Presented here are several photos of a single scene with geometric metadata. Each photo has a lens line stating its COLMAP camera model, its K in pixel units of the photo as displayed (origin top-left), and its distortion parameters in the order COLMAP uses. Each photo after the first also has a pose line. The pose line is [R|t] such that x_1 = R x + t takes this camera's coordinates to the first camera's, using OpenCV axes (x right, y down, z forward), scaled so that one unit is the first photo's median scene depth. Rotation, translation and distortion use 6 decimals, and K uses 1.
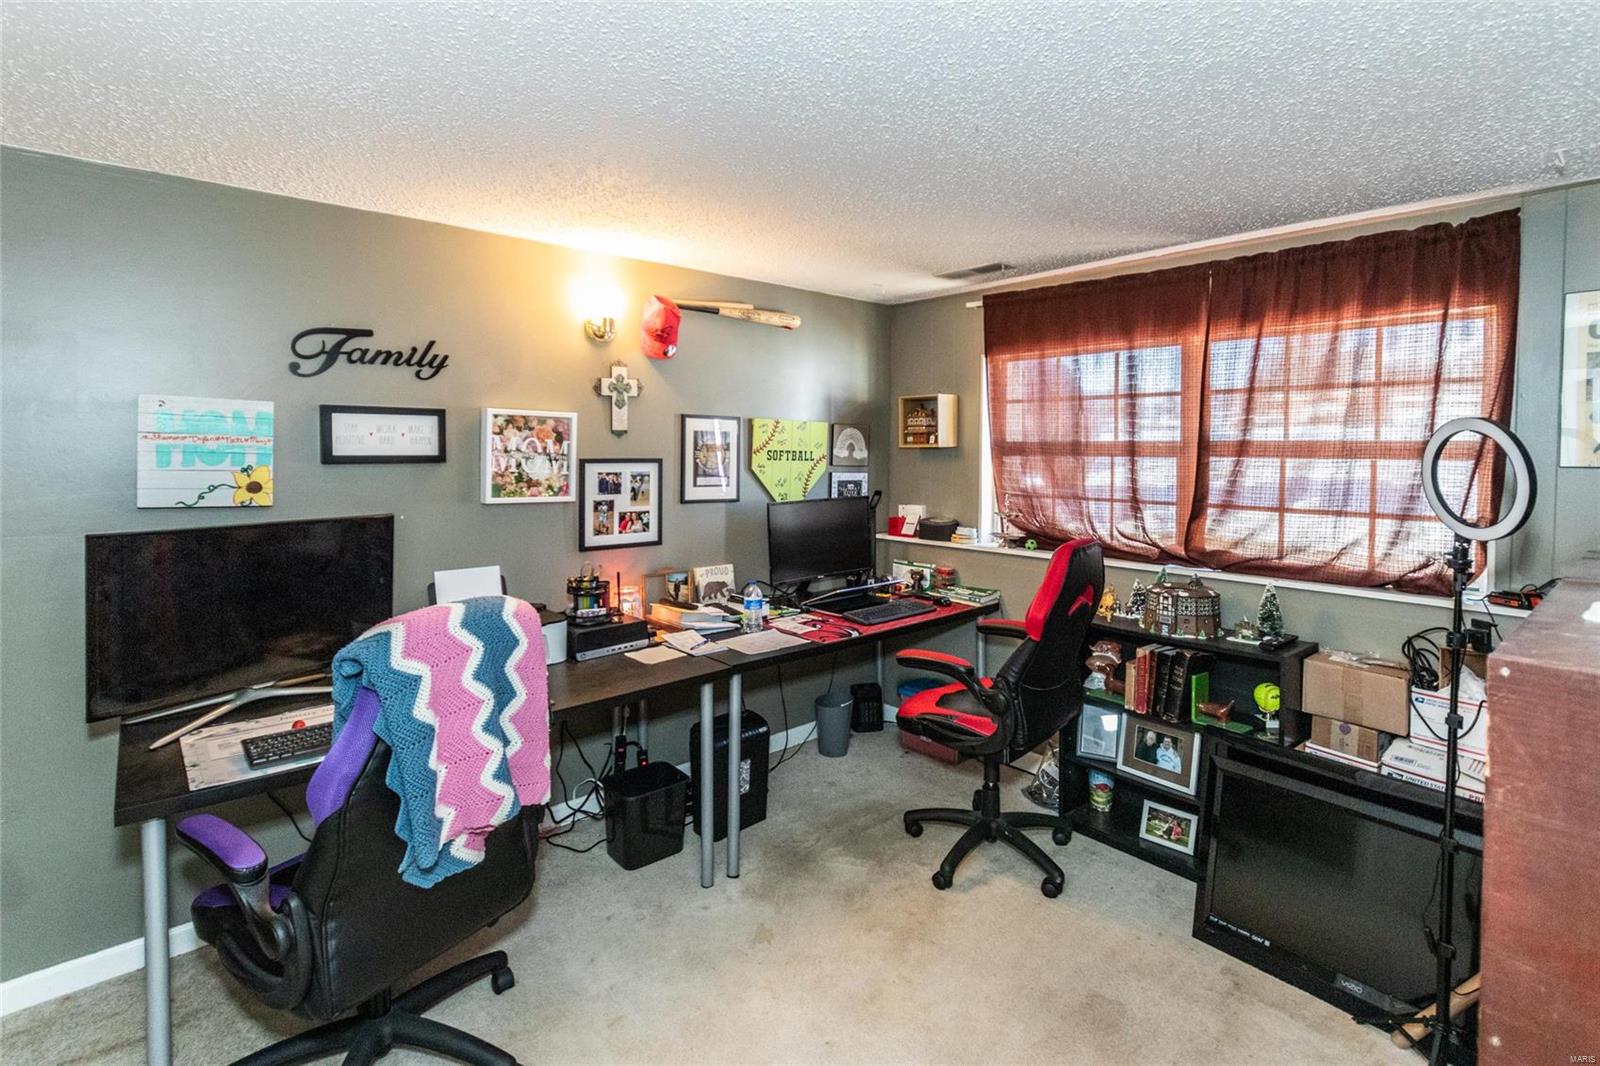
lens RADIAL K [[776.1, 0, 797.1], [0, 776.1, 489.7], [0, 0, 1]] dist [0.000418, -0.000342]
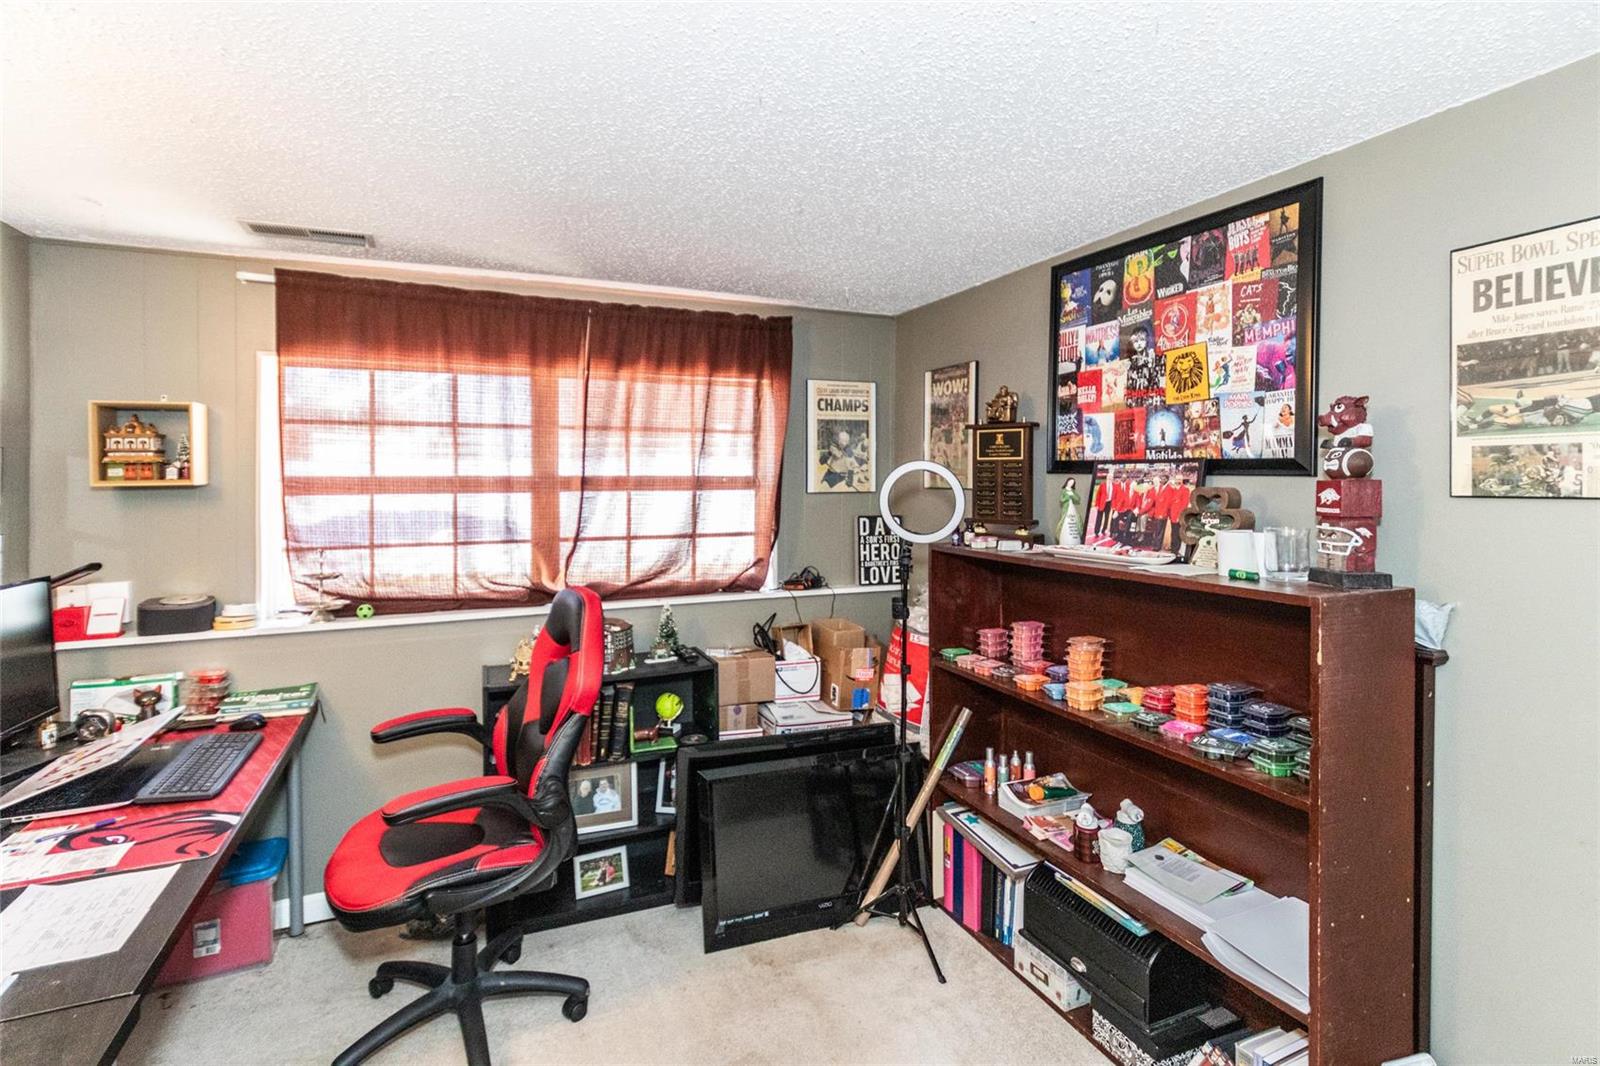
lens RADIAL K [[756.6, 0, 769.6], [0, 756.6, 493.8], [0, 0, 1]] dist [0.008697, -0.000473]
pose [[0.321934, -0.020694, 0.946536, -0.342899], [0.058529, 0.998284, 0.001919, -0.028253], [-0.944951, 0.054782, 0.322593, 0.467379]]
